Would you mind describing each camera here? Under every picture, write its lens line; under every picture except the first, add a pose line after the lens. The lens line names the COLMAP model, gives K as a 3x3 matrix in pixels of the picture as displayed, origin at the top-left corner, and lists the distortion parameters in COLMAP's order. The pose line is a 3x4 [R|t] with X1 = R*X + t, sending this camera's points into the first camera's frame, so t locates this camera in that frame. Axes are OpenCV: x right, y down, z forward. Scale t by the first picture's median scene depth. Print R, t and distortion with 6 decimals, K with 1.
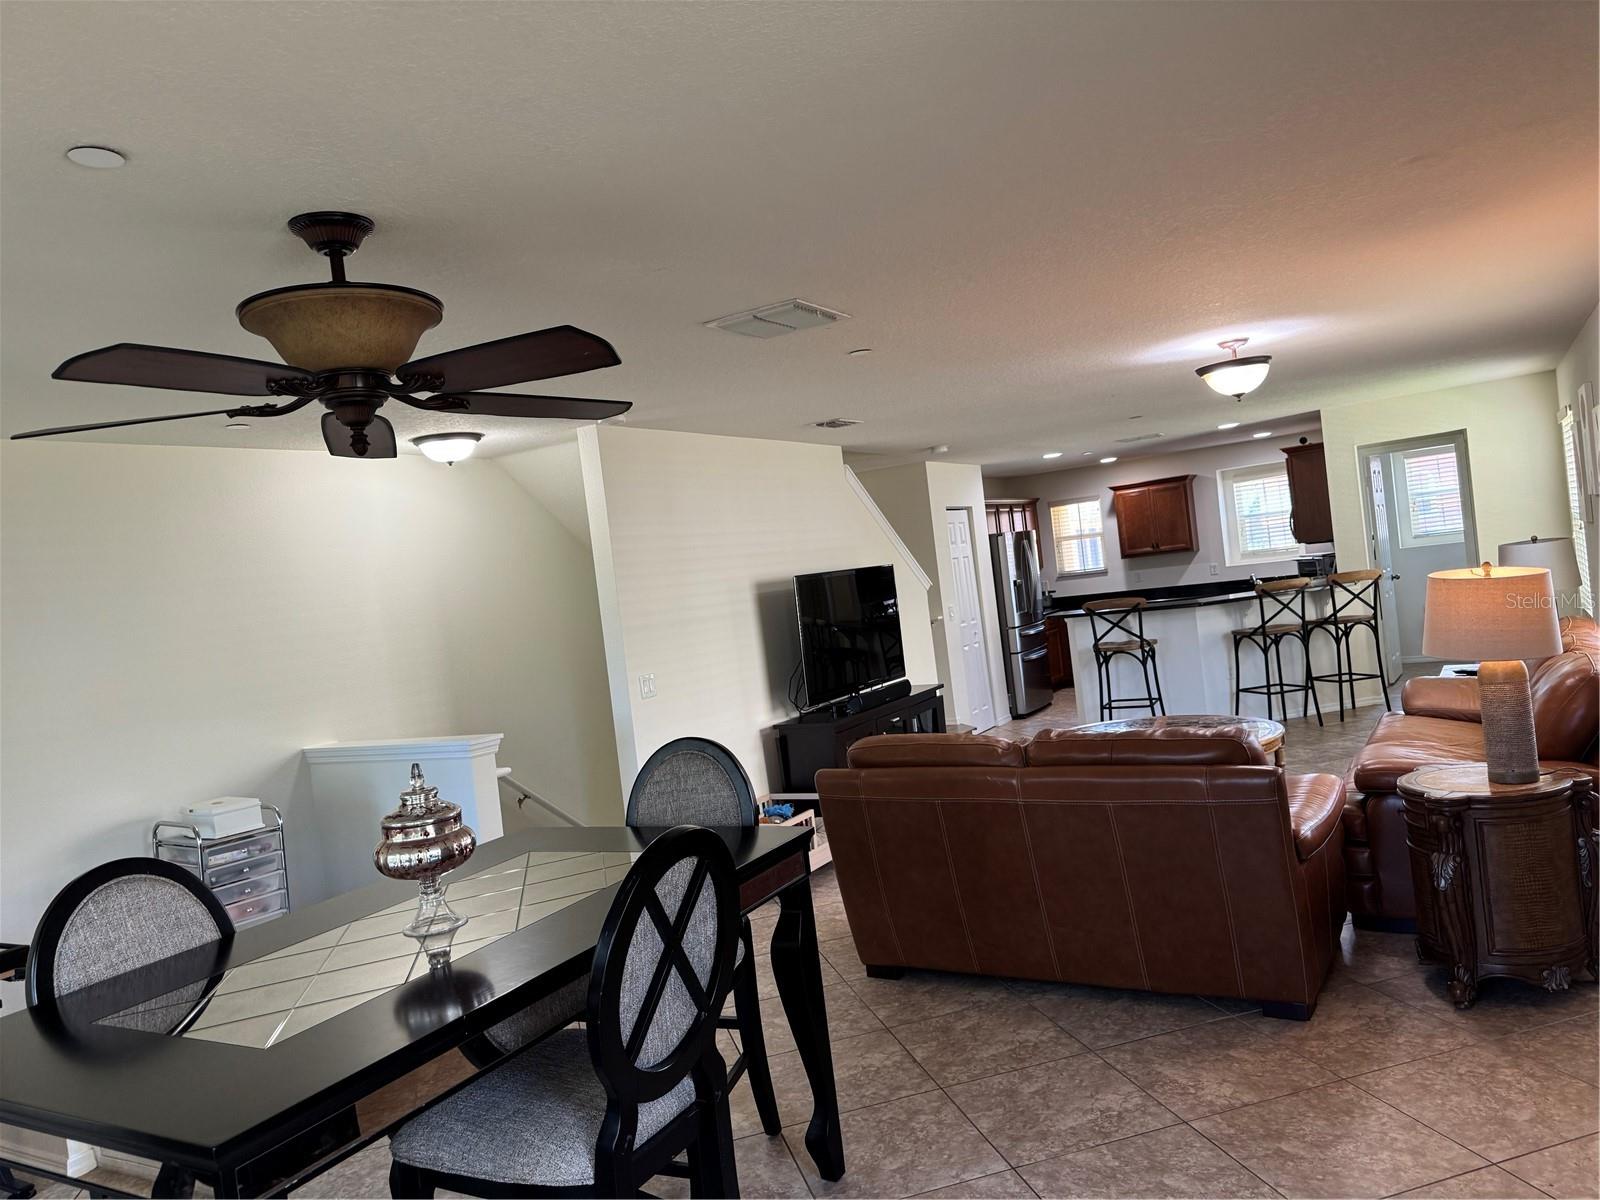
lens RADIAL K [[1142.0, 0, 800.0], [0, 1142.0, 600.0], [0, 0, 1]] dist [0.069428, -0.000613]
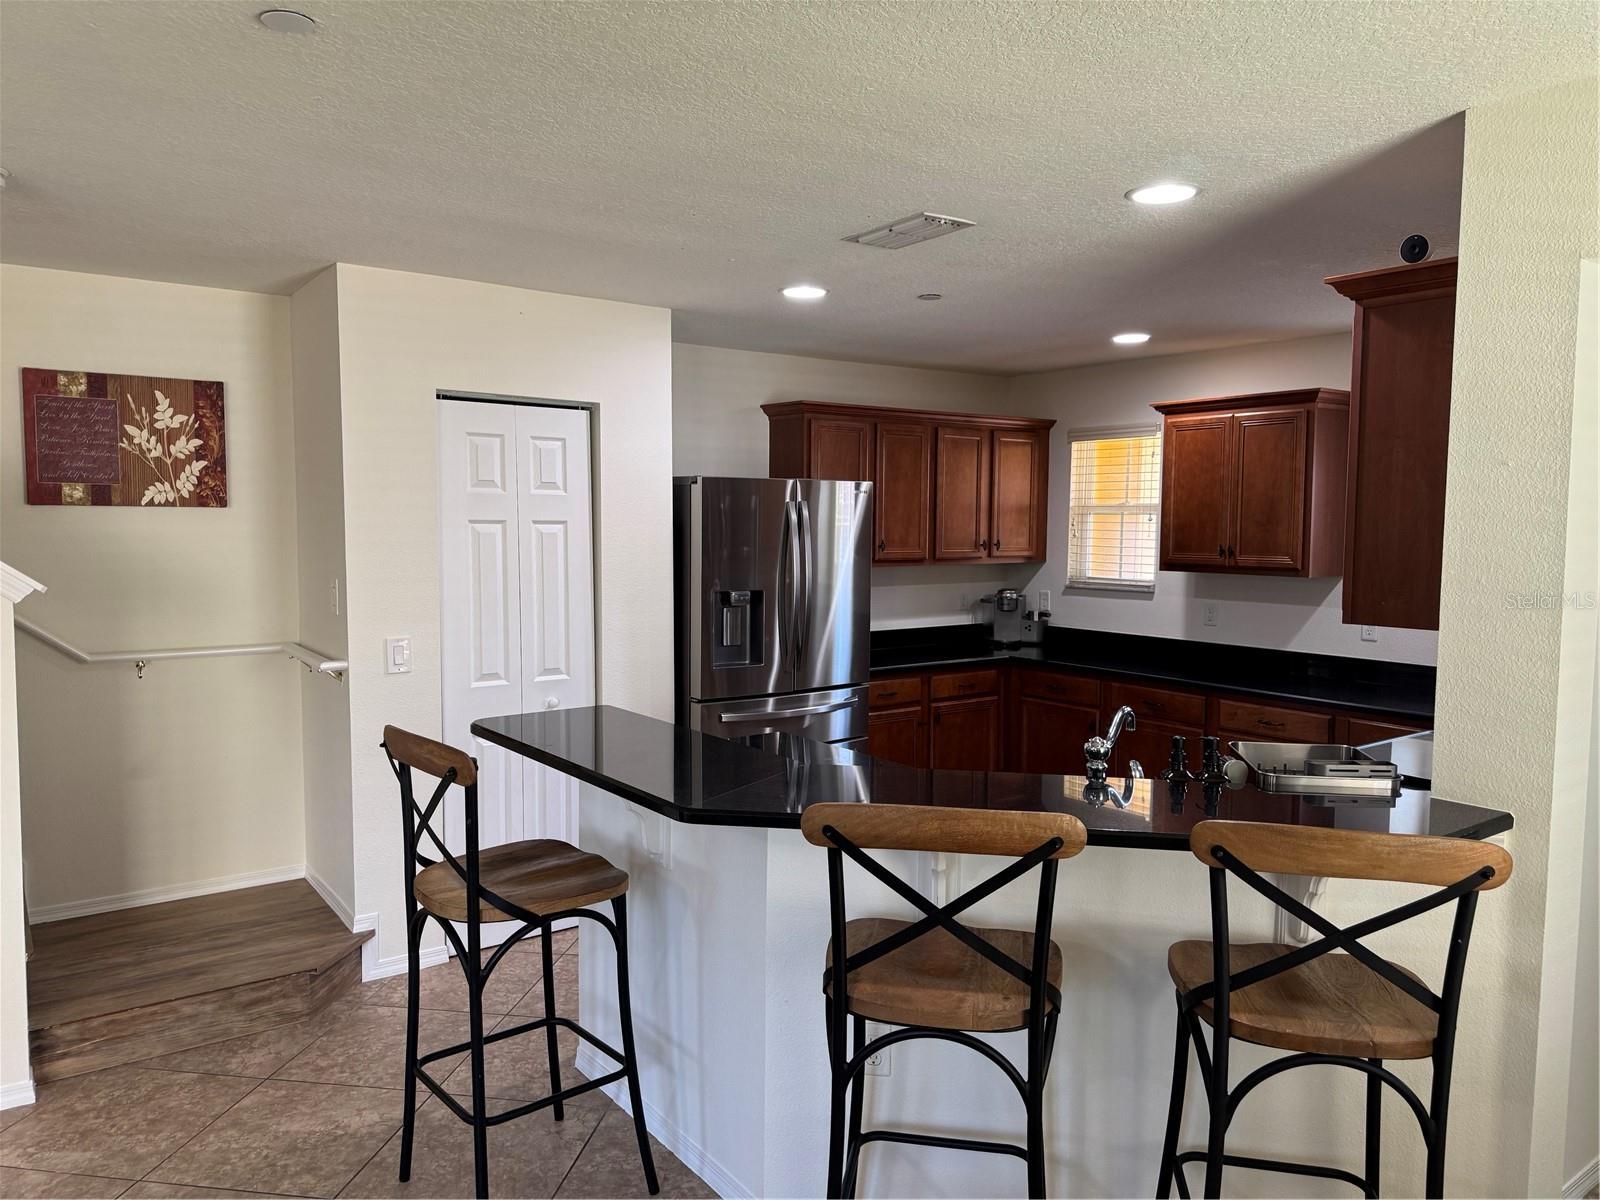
lens RADIAL K [[1132.5, 0, 800.0], [0, 1132.5, 600.0], [0, 0, 1]] dist [0.048012, -0.003919]
pose [[0.912500, 0.154155, -0.378918, 0.429067], [-0.124106, 0.986945, 0.102651, -0.069652], [0.389796, -0.046643, 0.919719, 0.717070]]
